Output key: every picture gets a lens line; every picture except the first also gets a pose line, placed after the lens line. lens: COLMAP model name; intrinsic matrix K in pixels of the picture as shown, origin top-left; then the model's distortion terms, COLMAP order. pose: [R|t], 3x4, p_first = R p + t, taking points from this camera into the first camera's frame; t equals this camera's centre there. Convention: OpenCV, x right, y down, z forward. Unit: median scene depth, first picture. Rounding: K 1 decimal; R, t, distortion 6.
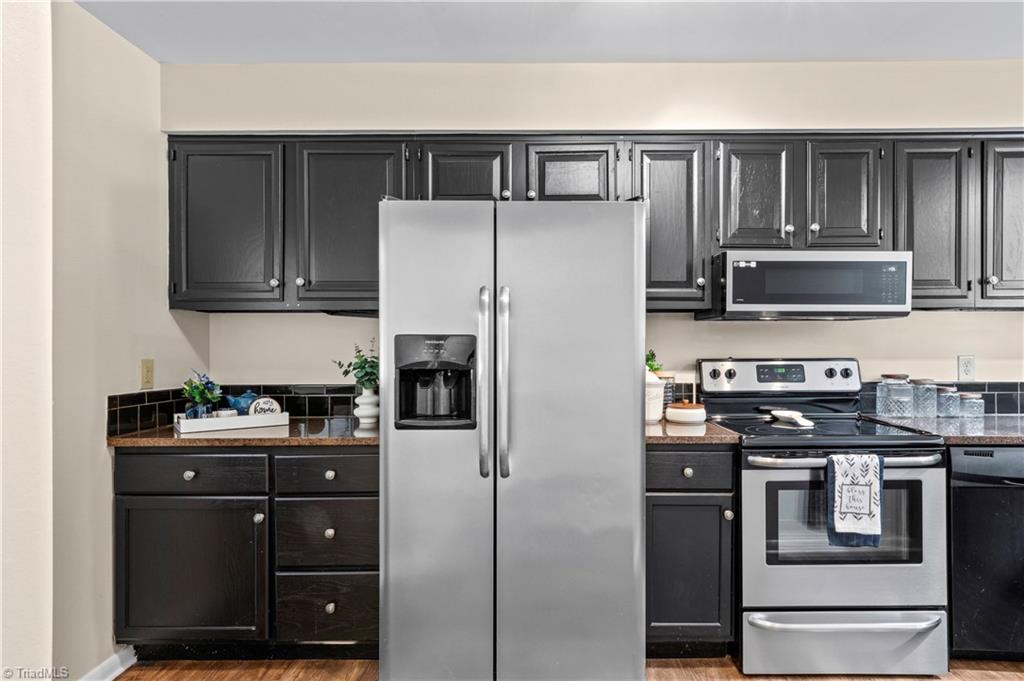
lens RADIAL K [[569.2, 0, 535.6], [0, 569.2, 351.8], [0, 0, 1]] dist [0.004325, 0.005014]
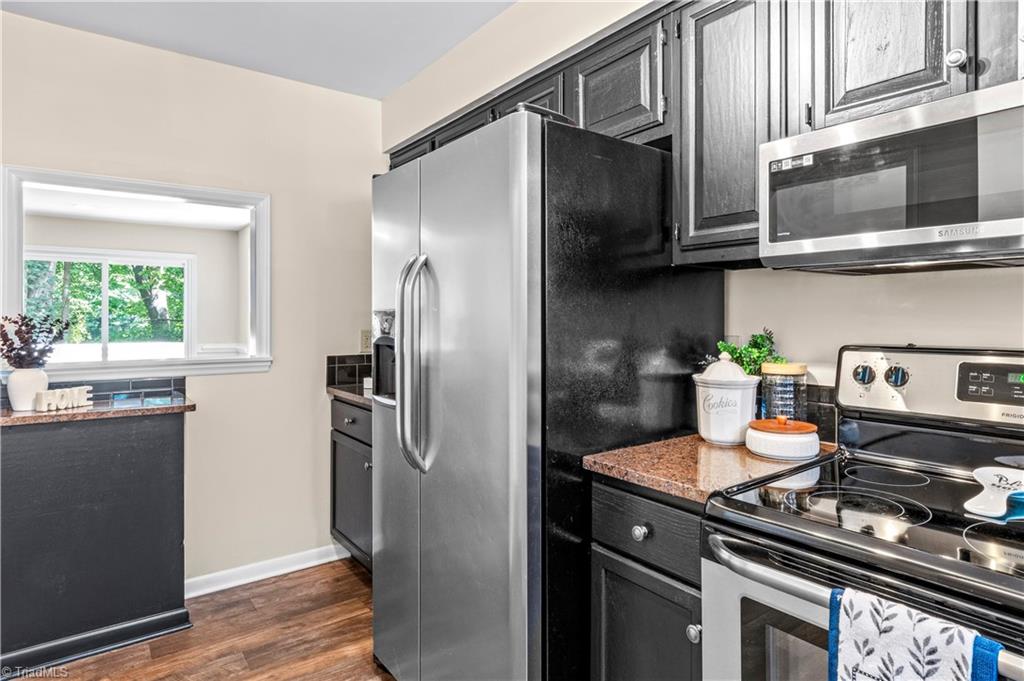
lens RADIAL K [[569.2, 0, 535.3], [0, 569.2, 322.1], [0, 0, 1]] dist [0.004325, 0.005014]
pose [[0.639126, 0.005938, -0.769079, 0.582182], [-0.006843, 0.999975, 0.002034, -0.009971], [0.769072, 0.003963, 0.639150, 0.469024]]
